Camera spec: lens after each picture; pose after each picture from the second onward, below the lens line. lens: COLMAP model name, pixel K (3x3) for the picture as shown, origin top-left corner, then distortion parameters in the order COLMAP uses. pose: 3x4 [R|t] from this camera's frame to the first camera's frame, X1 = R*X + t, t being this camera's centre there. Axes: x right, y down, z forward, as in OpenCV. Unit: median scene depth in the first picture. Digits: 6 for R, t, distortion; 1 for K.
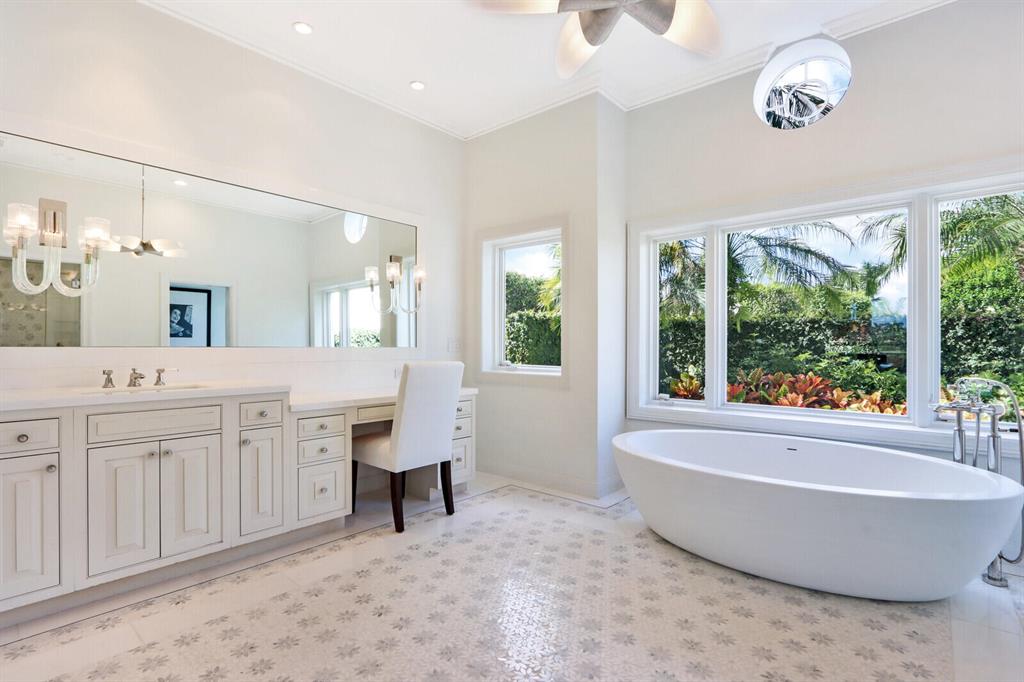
lens RADIAL K [[495.0, 0, 511.0], [0, 495.0, 353.3], [0, 0, 1]] dist [-0.017307, 0.000575]
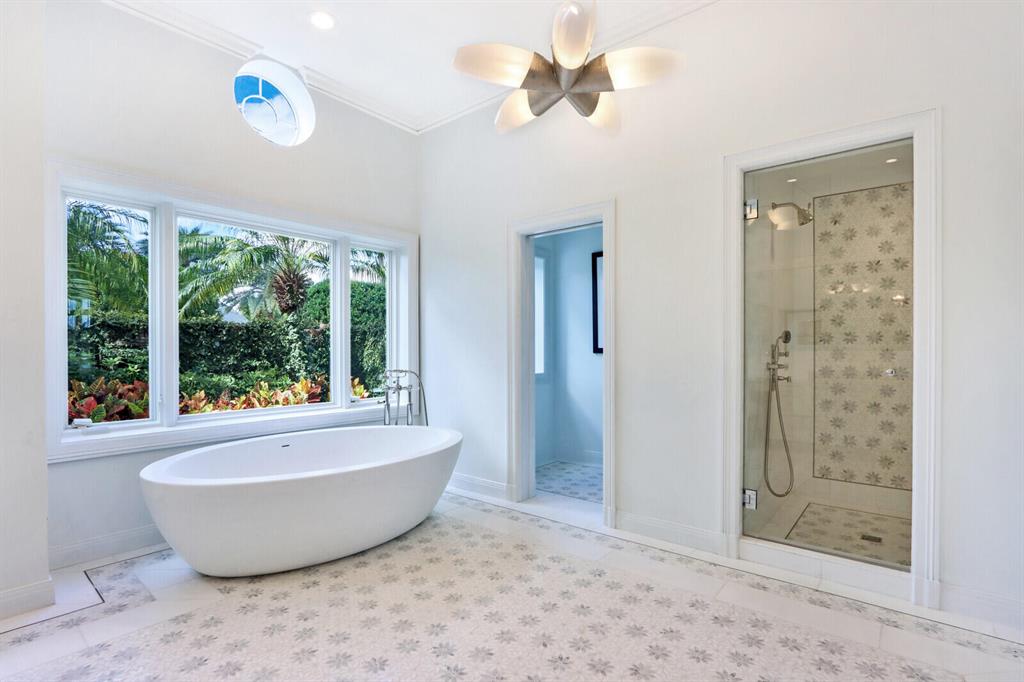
lens RADIAL K [[495.0, 0, 511.0], [0, 495.0, 353.3], [0, 0, 1]] dist [-0.017307, 0.000575]
pose [[-0.033738, -0.009896, 0.999382, -0.620959], [0.017912, 0.999784, 0.010505, -0.008066], [-0.999270, 0.018255, -0.033553, 0.666204]]
